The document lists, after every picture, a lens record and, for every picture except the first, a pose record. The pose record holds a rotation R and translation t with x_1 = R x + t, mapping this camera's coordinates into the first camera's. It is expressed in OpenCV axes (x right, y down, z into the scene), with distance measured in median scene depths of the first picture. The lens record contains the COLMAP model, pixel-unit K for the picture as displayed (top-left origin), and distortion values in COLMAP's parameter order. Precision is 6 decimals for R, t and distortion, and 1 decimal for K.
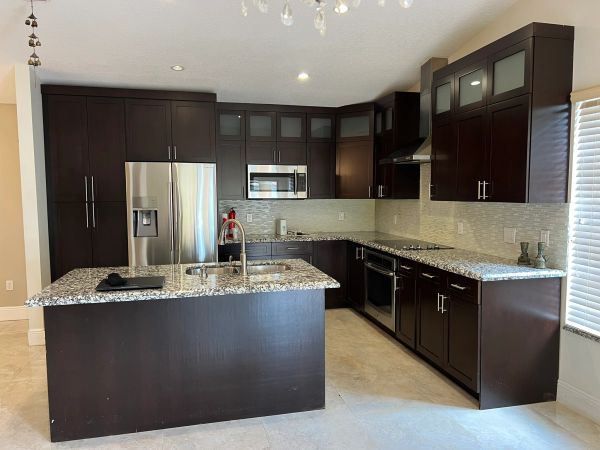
lens RADIAL K [[452.7, 0, 300.4], [0, 452.7, 225.8], [0, 0, 1]] dist [0.037503, 0.000159]
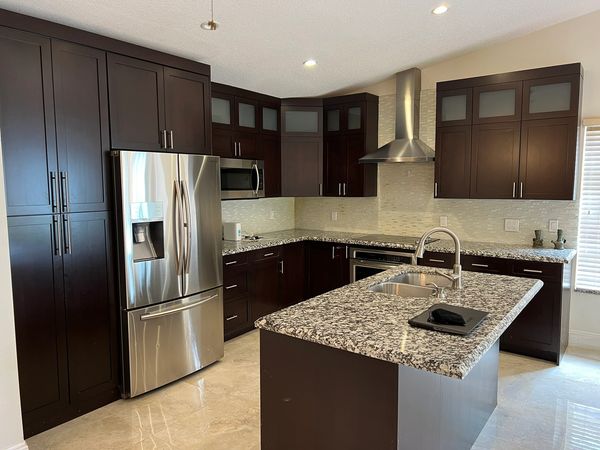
lens RADIAL K [[452.7, 0, 299.8], [0, 452.7, 224.1], [0, 0, 1]] dist [0.037503, 0.000159]
pose [[0.754939, -0.059898, 0.653054, -0.642172], [0.049230, 0.998186, 0.034644, -0.044108], [-0.653945, 0.005996, 0.756519, 0.346879]]
